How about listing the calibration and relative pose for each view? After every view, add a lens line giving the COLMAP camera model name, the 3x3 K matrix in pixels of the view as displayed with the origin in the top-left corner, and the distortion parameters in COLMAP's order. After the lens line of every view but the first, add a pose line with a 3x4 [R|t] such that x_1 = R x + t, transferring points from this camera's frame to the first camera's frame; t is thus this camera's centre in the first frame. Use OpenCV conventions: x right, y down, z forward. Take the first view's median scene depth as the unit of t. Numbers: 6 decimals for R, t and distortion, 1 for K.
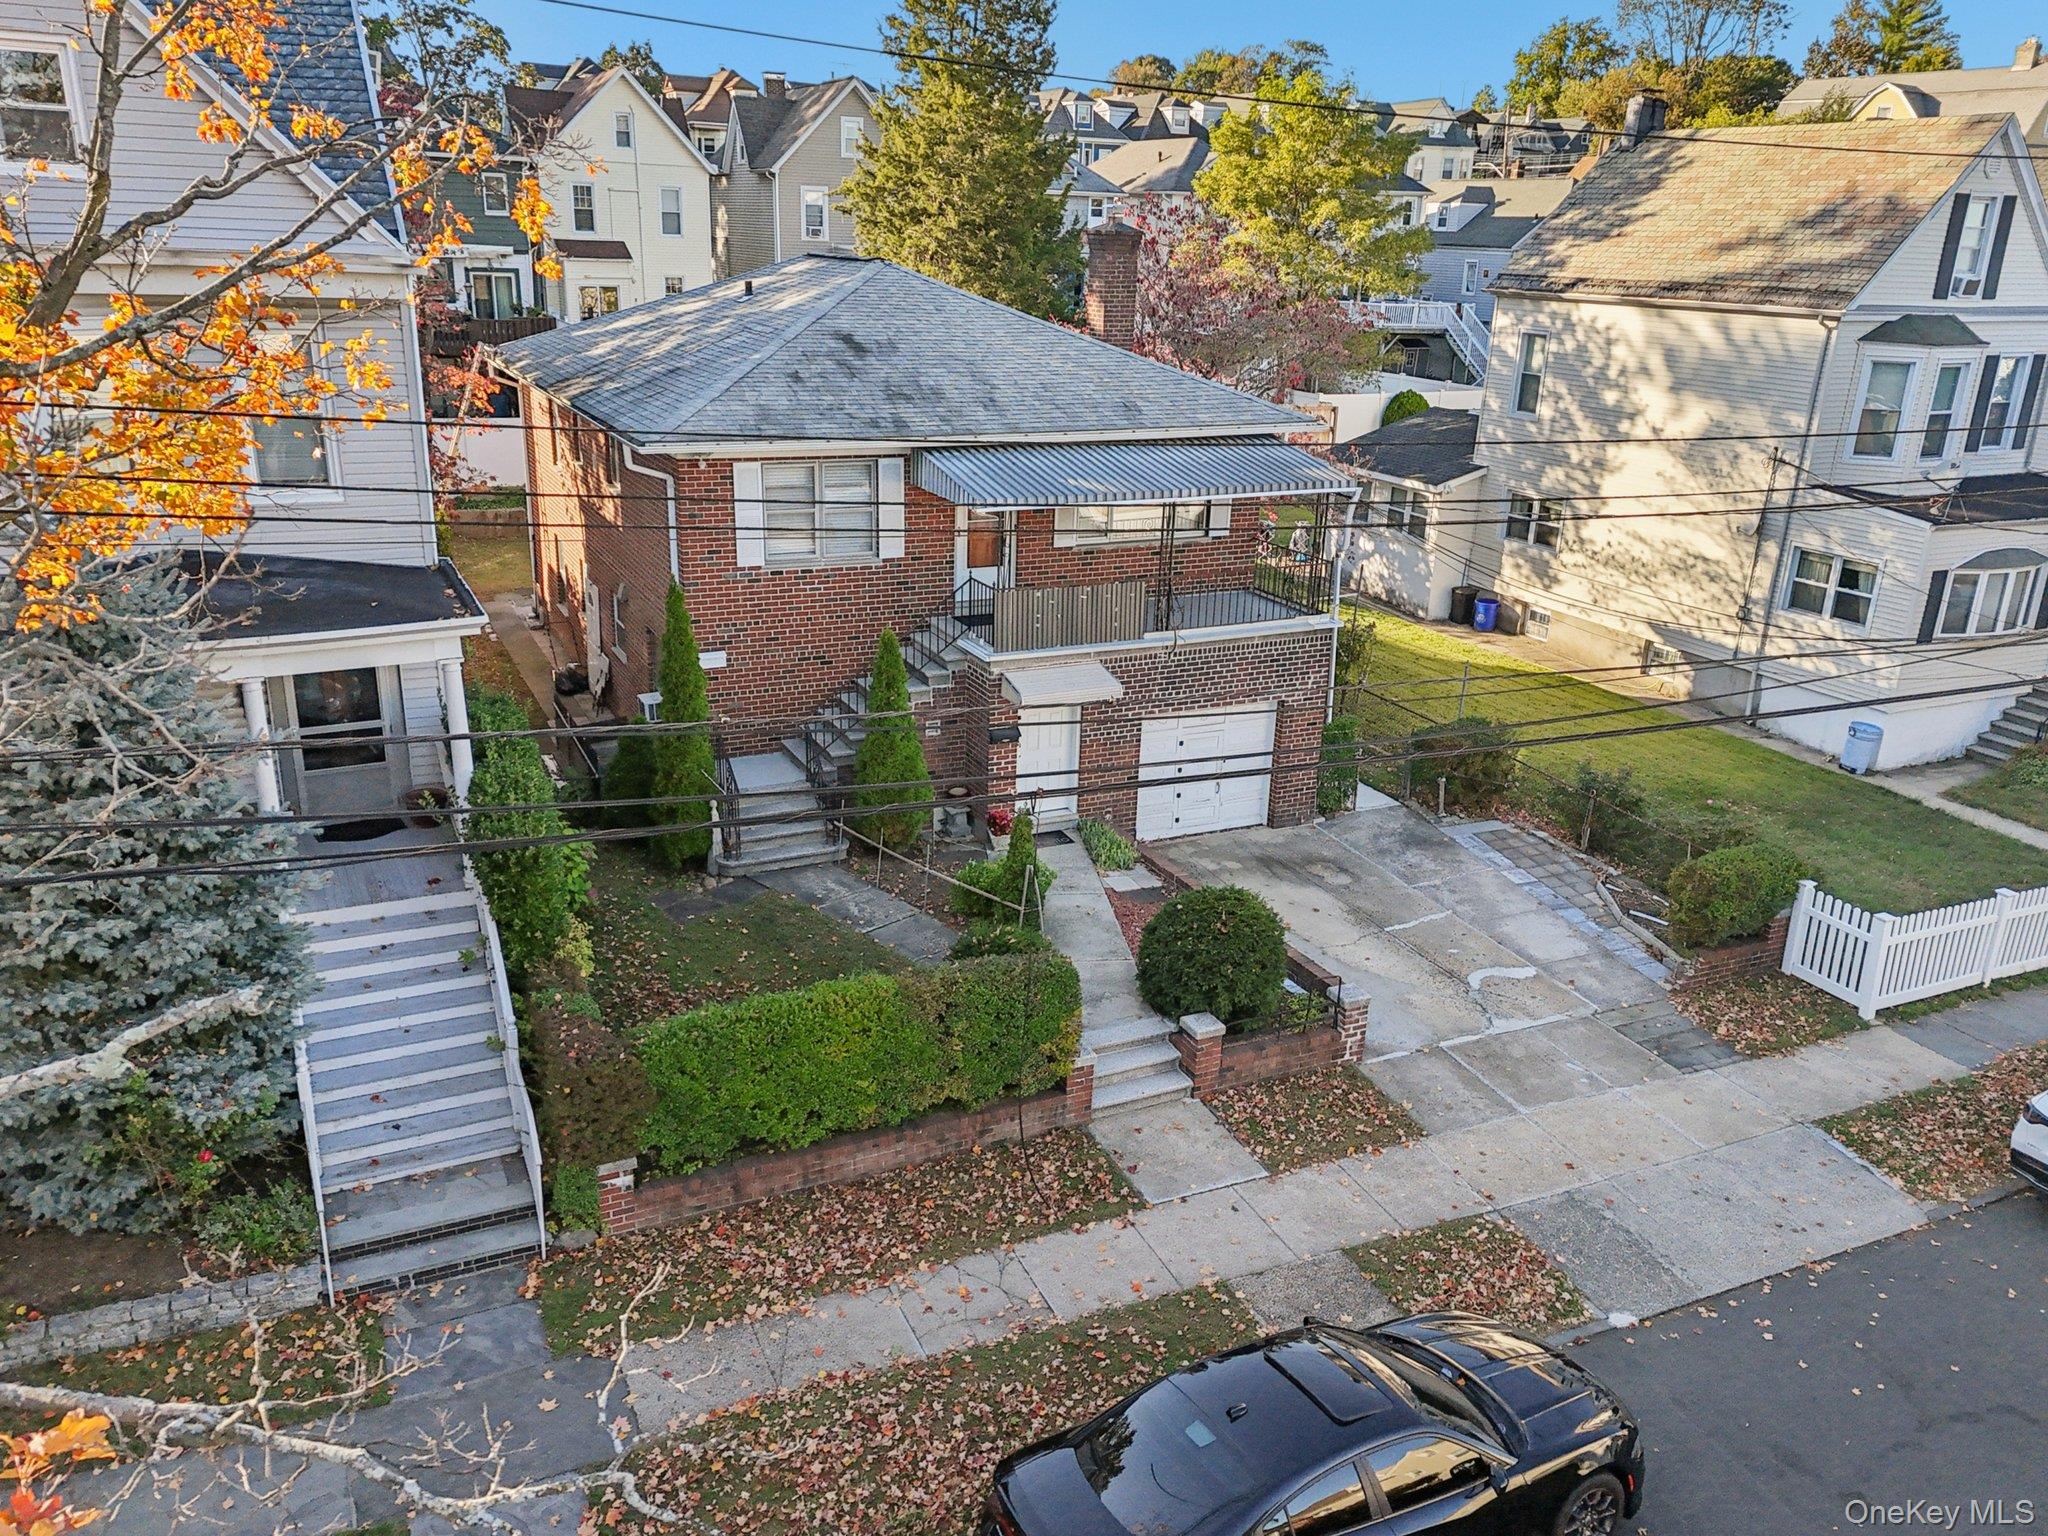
lens RADIAL K [[1546.4, 0, 1024.0], [0, 1546.4, 768.0], [0, 0, 1]] dist [0.080211, -0.070761]
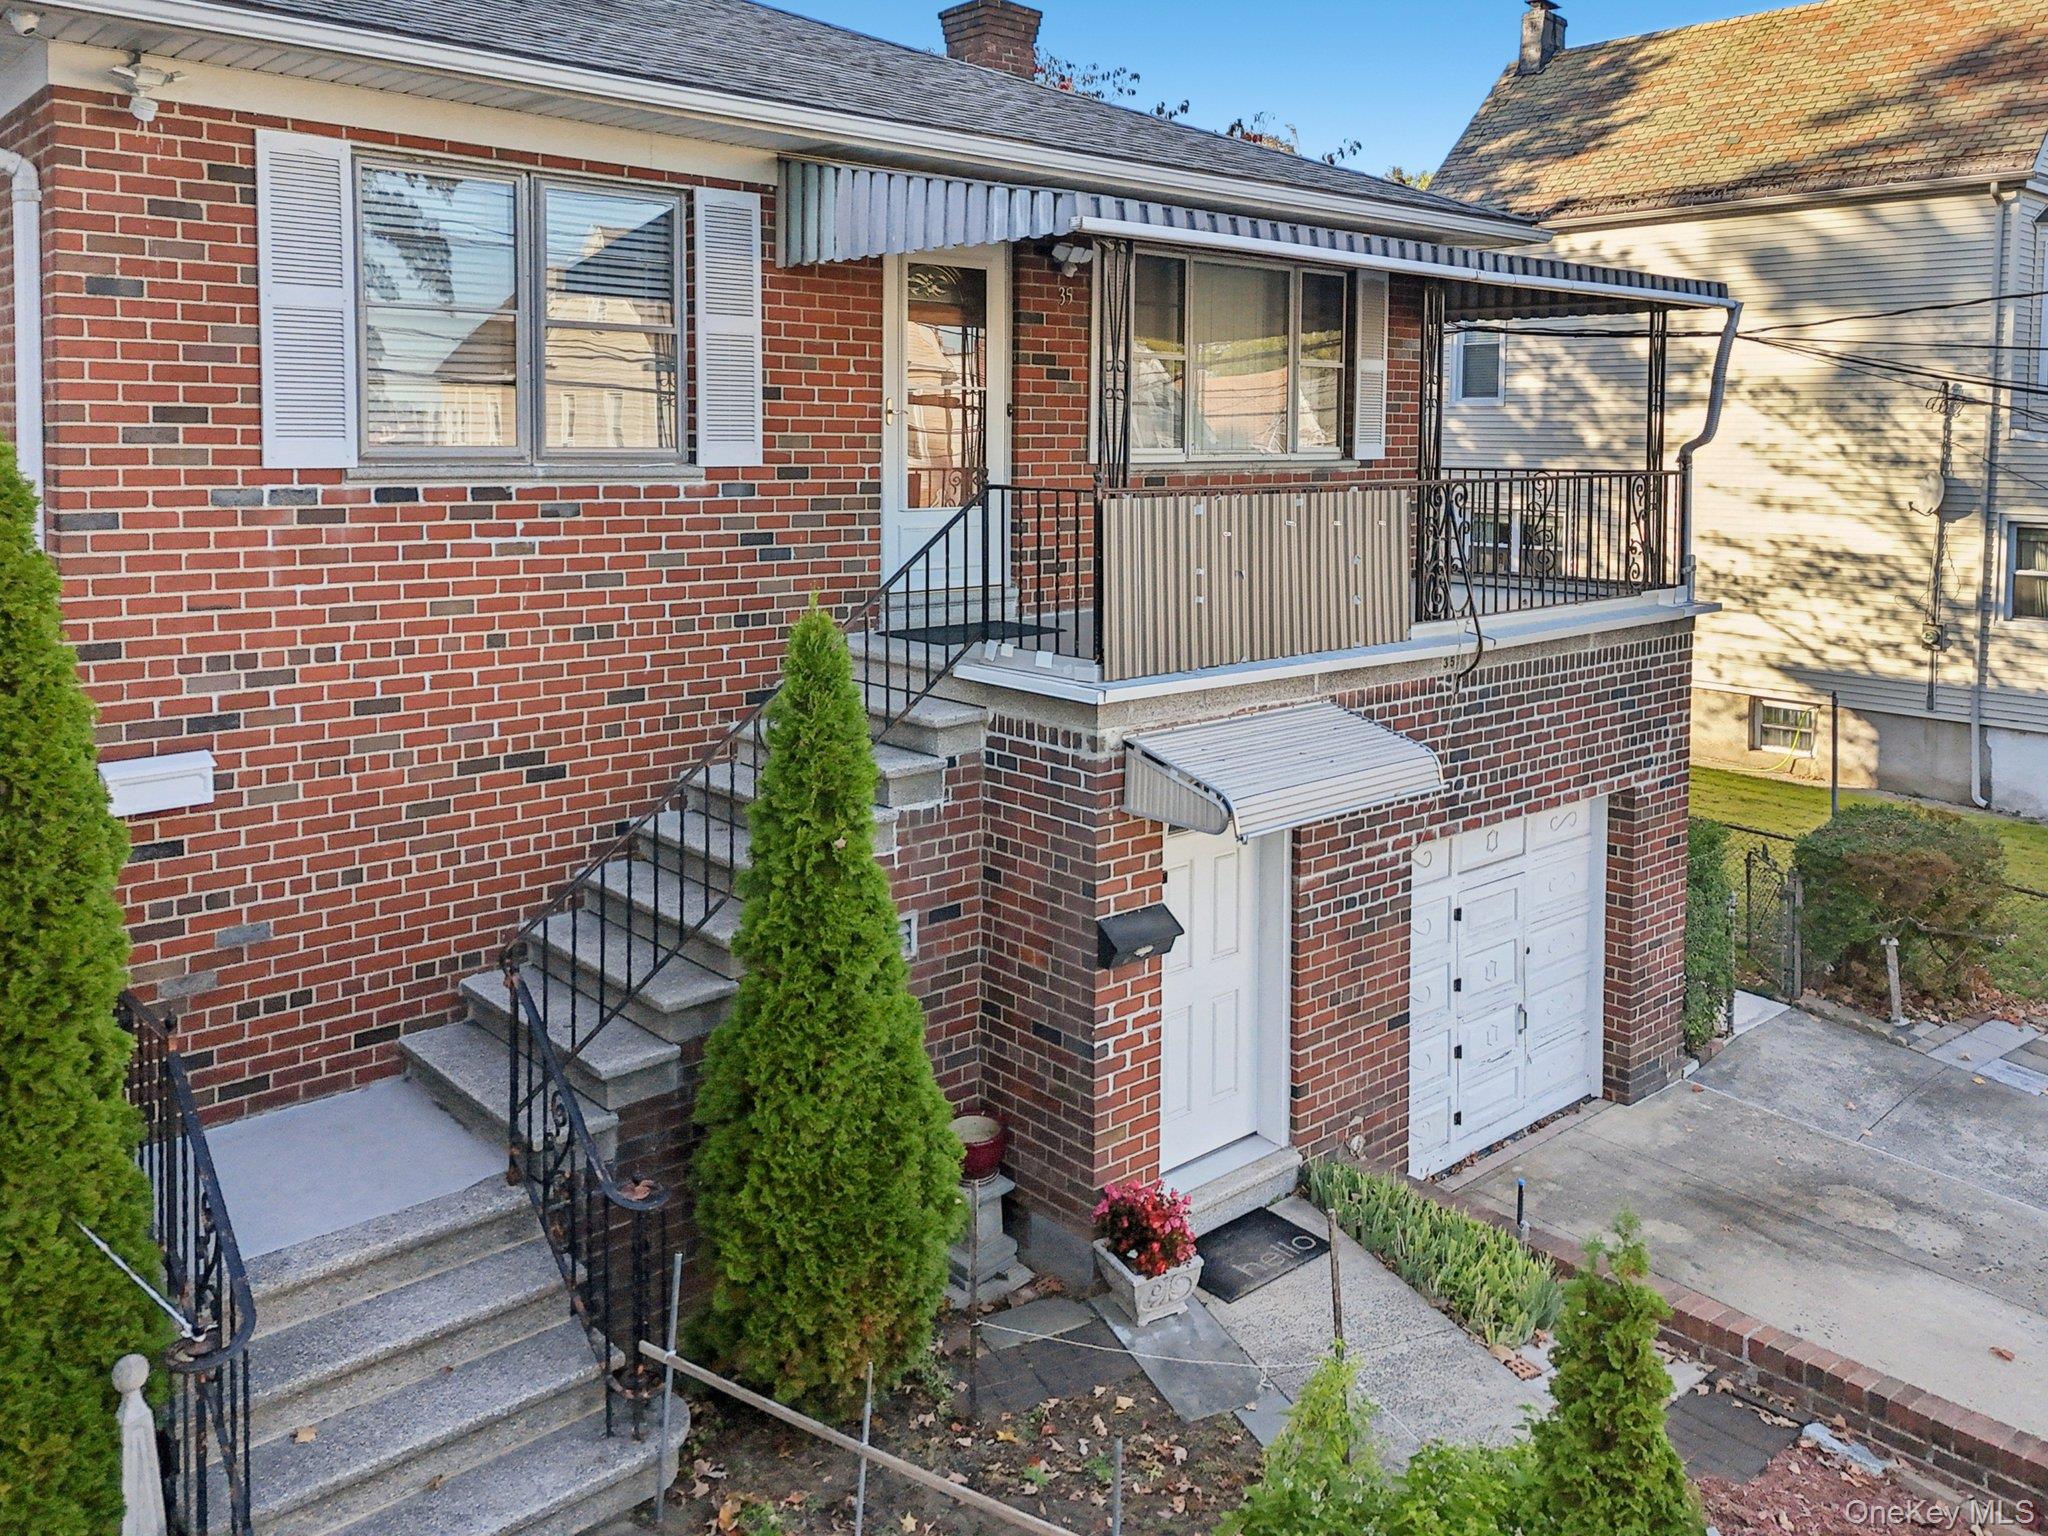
lens RADIAL K [[1627.0, 0, 1024.0], [0, 1627.0, 505.2], [0, 0, 1]] dist [0.003497, -0.002052]
pose [[0.963388, -0.037240, 0.265513, -0.123584], [0.108762, 0.959446, -0.260064, -0.022257], [-0.245061, 0.279421, 0.928369, 0.665311]]
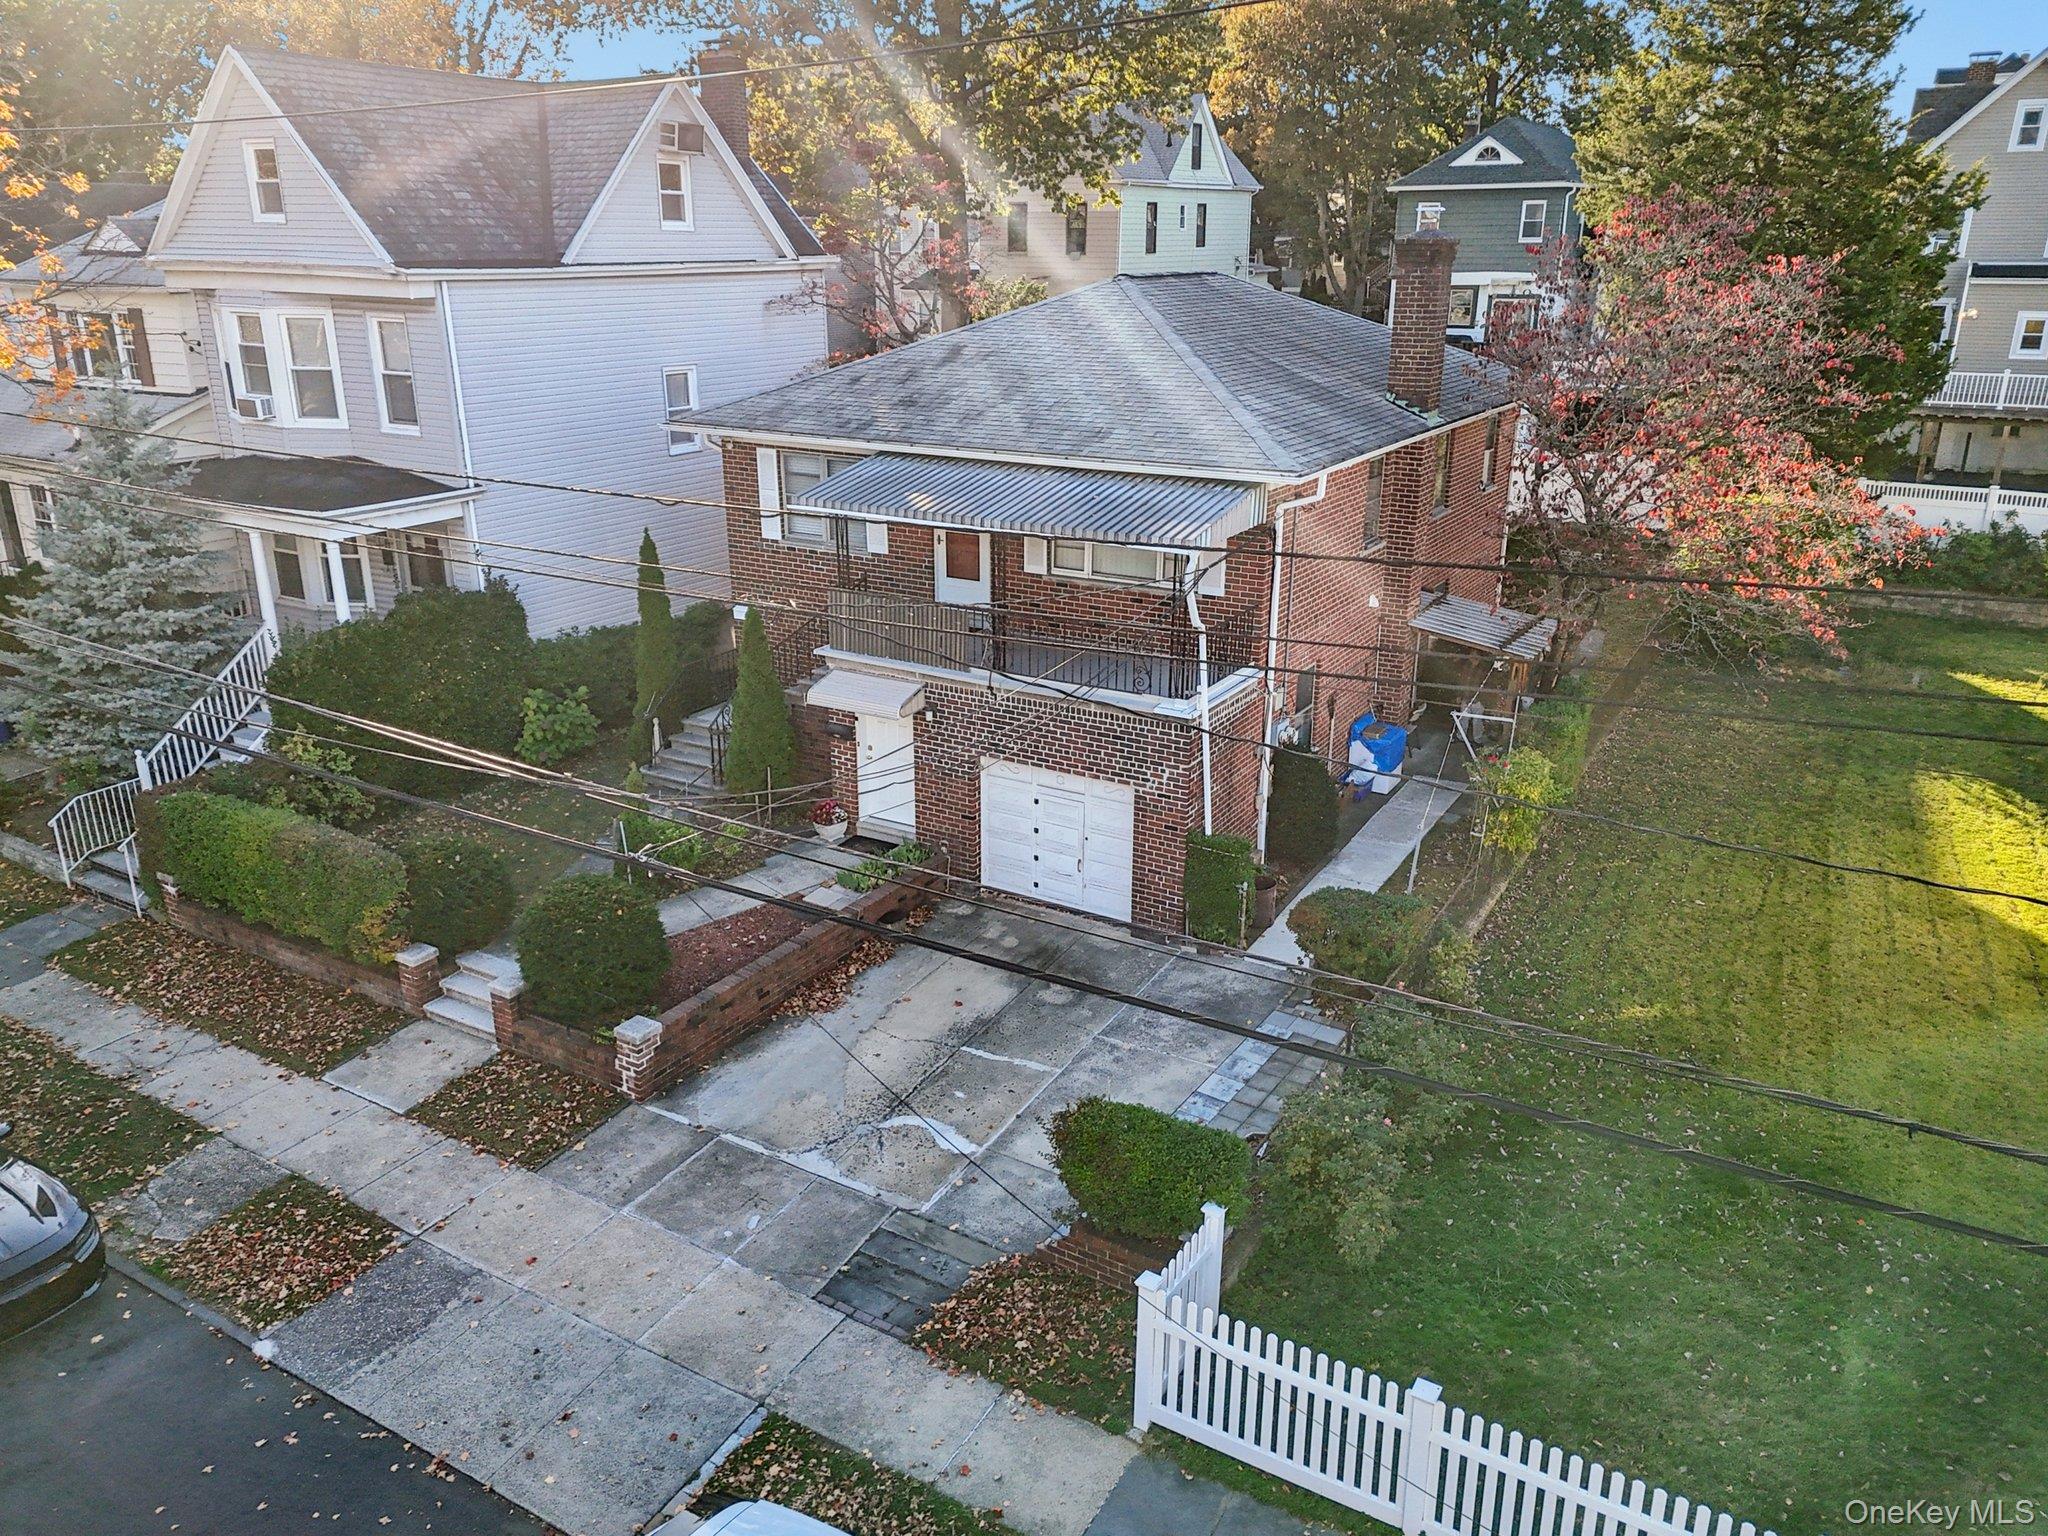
lens RADIAL K [[1512.7, 0, 1028.8], [0, 1512.7, 760.7], [0, 0, 1]] dist [0.078364, -0.073484]
pose [[0.552867, 0.246392, -0.796008, 0.875410], [-0.260734, 0.958466, 0.115585, -0.153304], [0.791426, 0.143643, 0.594148, 0.506590]]
